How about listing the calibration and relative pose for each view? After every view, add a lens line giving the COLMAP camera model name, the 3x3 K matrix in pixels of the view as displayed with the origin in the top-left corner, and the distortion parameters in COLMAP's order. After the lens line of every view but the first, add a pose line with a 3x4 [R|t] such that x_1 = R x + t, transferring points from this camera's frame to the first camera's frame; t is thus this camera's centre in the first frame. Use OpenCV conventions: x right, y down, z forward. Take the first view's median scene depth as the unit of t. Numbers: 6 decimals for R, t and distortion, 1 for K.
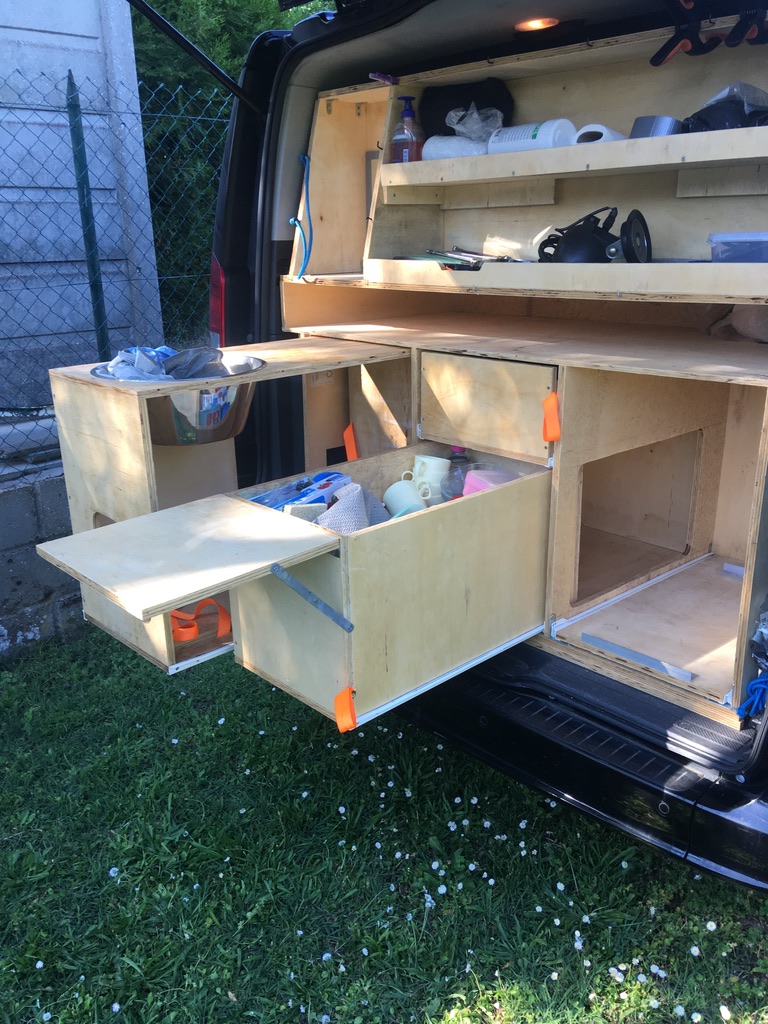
lens RADIAL K [[860.1, 0, 385.0], [0, 860.1, 521.0], [0, 0, 1]] dist [0.047711, -0.075974]
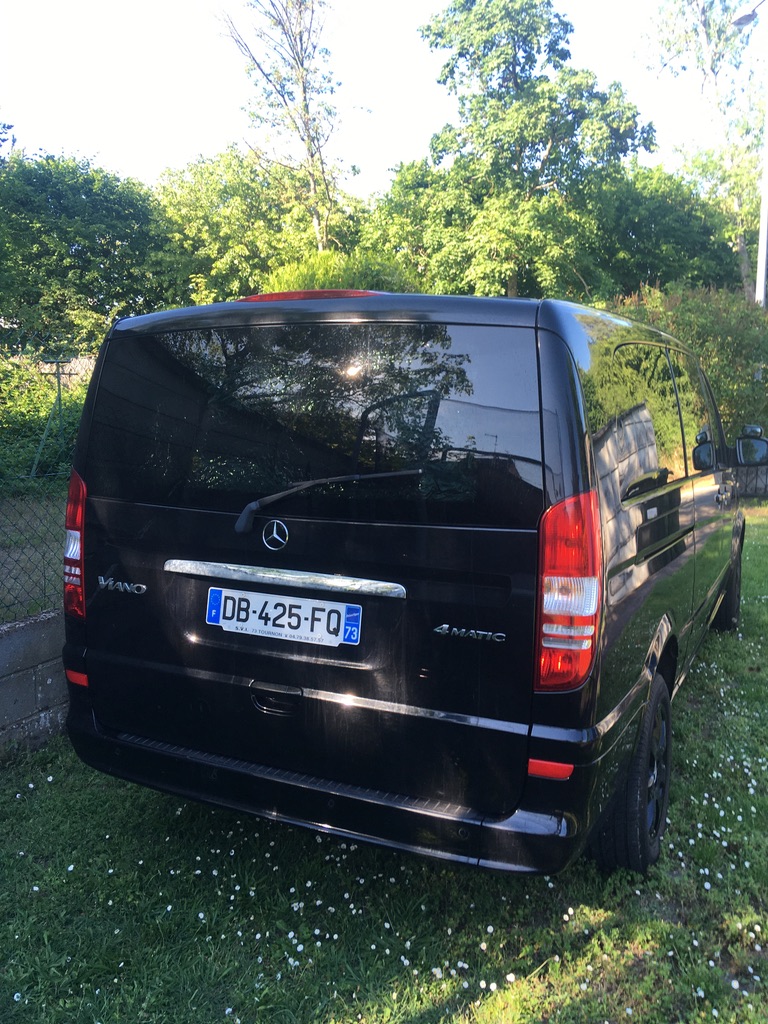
lens RADIAL K [[860.1, 0, 384.5], [0, 860.1, 509.5], [0, 0, 1]] dist [0.047711, -0.075974]
pose [[0.927691, -0.008329, 0.373257, -0.344667], [0.091119, 0.974570, -0.204720, 0.065203], [-0.362060, 0.223928, 0.904858, -0.437052]]
